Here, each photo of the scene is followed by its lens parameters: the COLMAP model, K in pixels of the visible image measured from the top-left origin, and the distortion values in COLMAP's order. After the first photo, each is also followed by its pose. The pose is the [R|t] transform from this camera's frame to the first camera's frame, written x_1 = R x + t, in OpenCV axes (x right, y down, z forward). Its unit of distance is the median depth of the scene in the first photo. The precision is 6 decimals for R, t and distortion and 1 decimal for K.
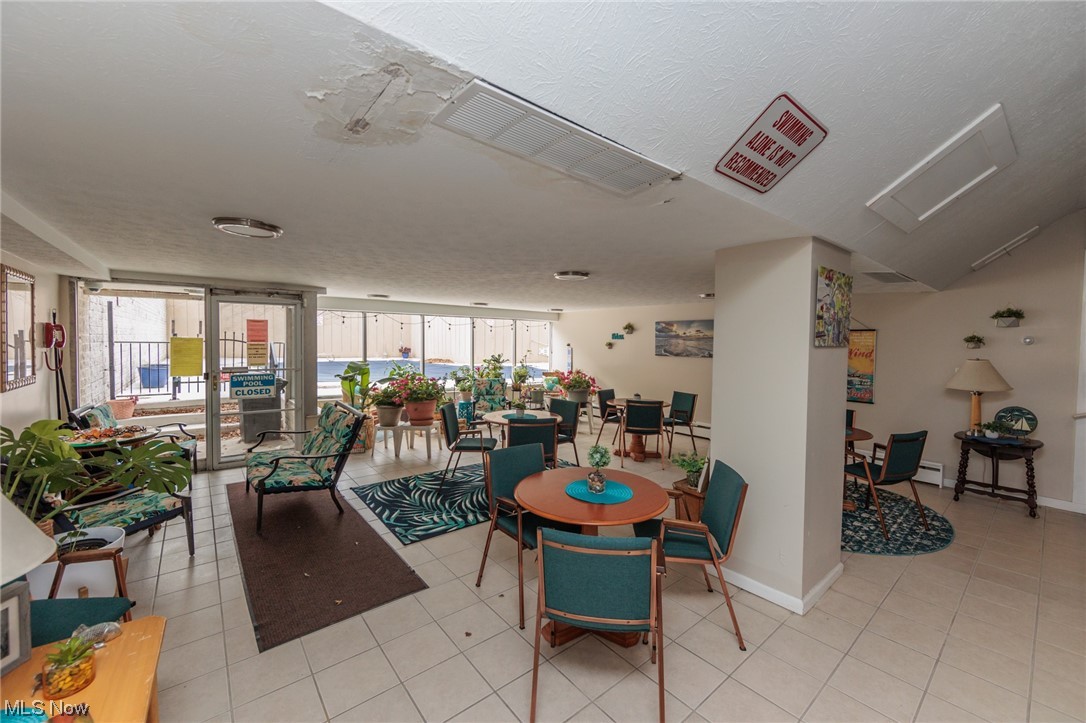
lens RADIAL K [[426.4, 0, 547.3], [0, 426.4, 356.6], [0, 0, 1]] dist [-0.004712, -0.000029]
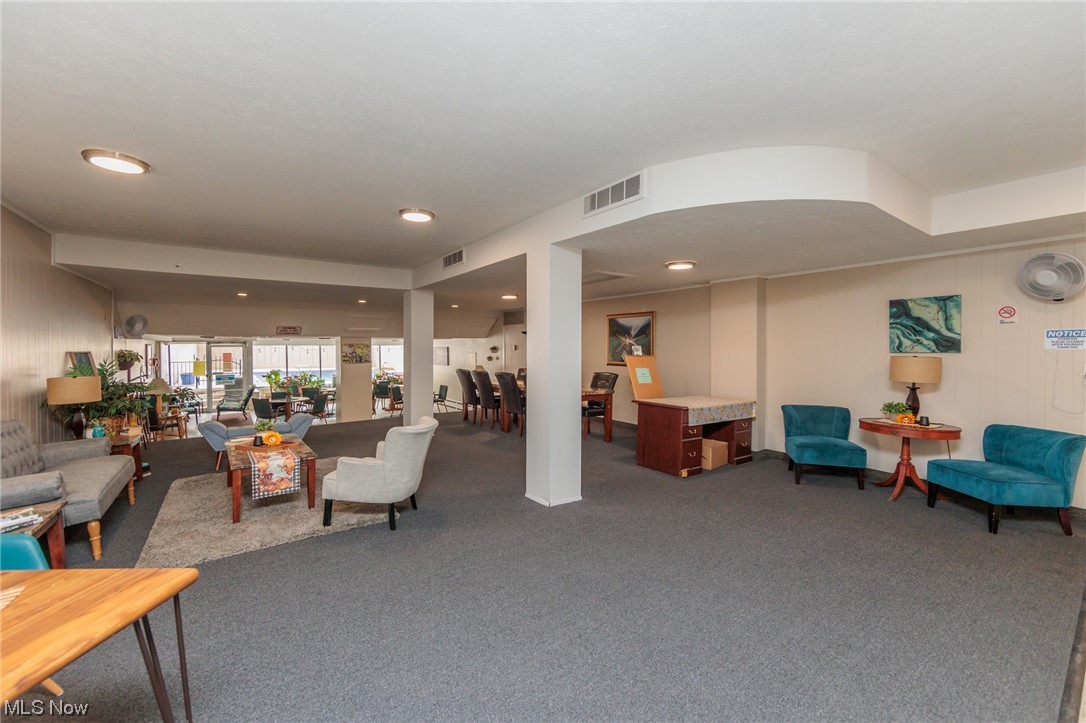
lens RADIAL K [[426.4, 0, 538.1], [0, 426.4, 357.3], [0, 0, 1]] dist [-0.004712, -0.000029]
pose [[0.997897, -0.018479, -0.062123, 1.229402], [0.017181, 0.999624, -0.021368, 0.022704], [0.062494, 0.020255, 0.997840, -1.302610]]
